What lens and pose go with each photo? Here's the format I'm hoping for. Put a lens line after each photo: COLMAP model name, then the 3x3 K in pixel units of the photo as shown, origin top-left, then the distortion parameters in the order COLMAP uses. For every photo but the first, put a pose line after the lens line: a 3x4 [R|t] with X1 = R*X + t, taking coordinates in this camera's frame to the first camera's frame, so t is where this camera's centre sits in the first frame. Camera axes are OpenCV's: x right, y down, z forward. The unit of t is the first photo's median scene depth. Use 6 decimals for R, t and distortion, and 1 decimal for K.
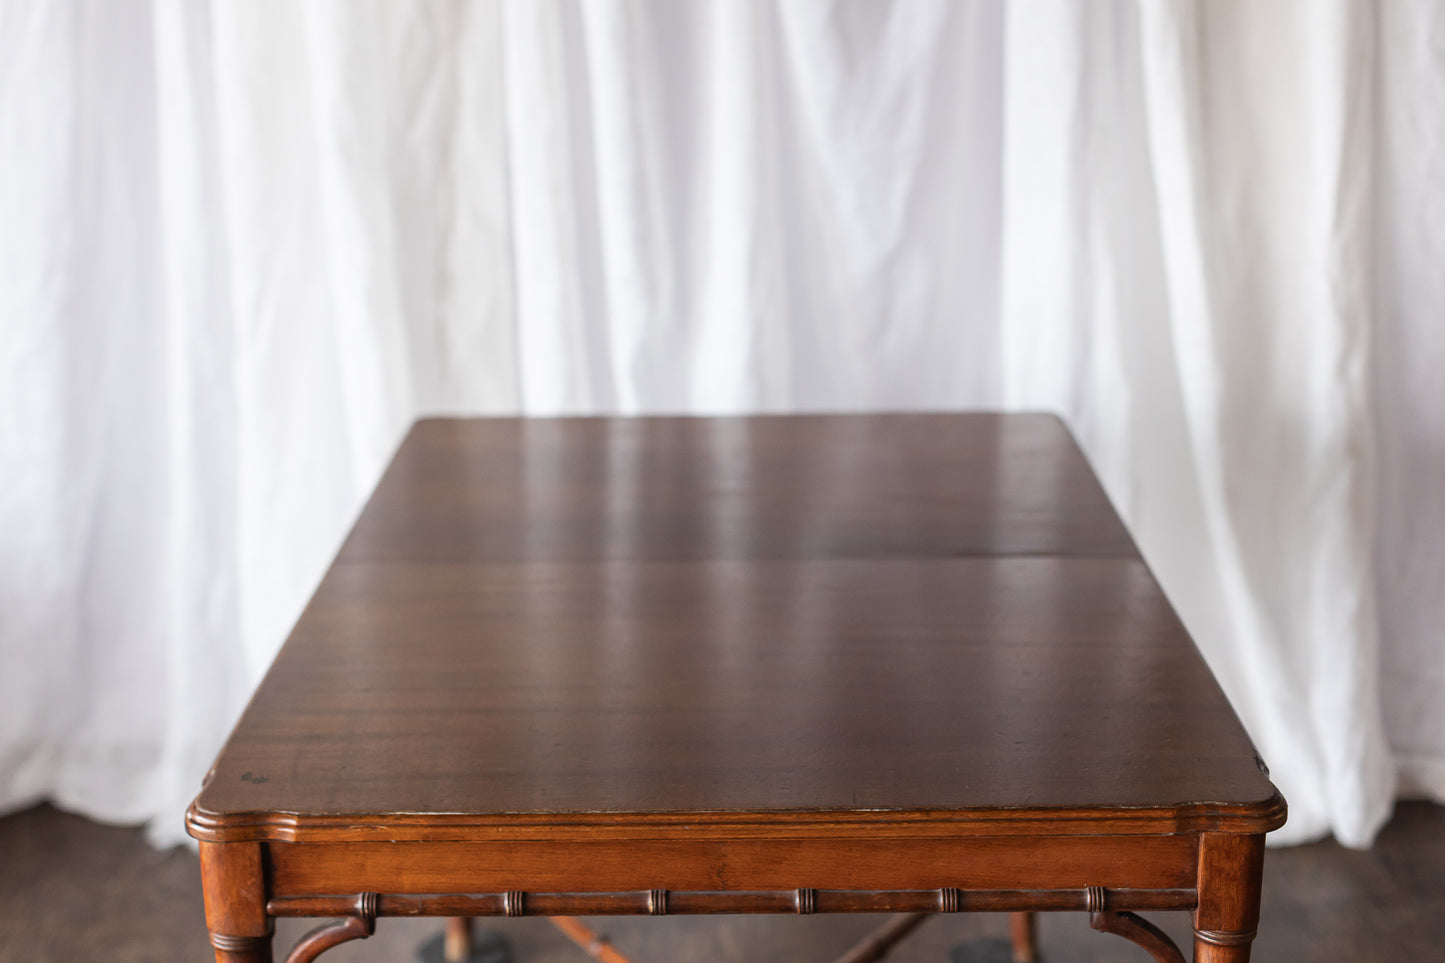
lens RADIAL K [[2141.8, 0, 721.2], [0, 2141.8, 419.6], [0, 0, 1]] dist [0.011456, -0.002423]
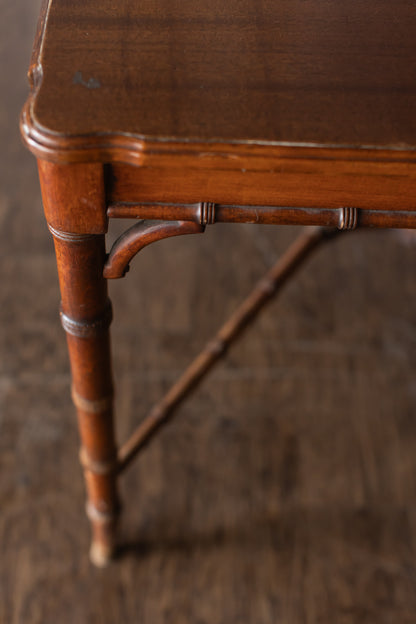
lens RADIAL K [[924.9, 0, 208.0], [0, 924.9, 312.0], [0, 0, 1]] dist [0.011456, -0.002423]
pose [[0.997512, 0.030512, 0.063551, -0.192029], [-0.062532, 0.799193, 0.597812, -0.000120], [-0.032549, -0.600299, 0.799113, 0.624009]]
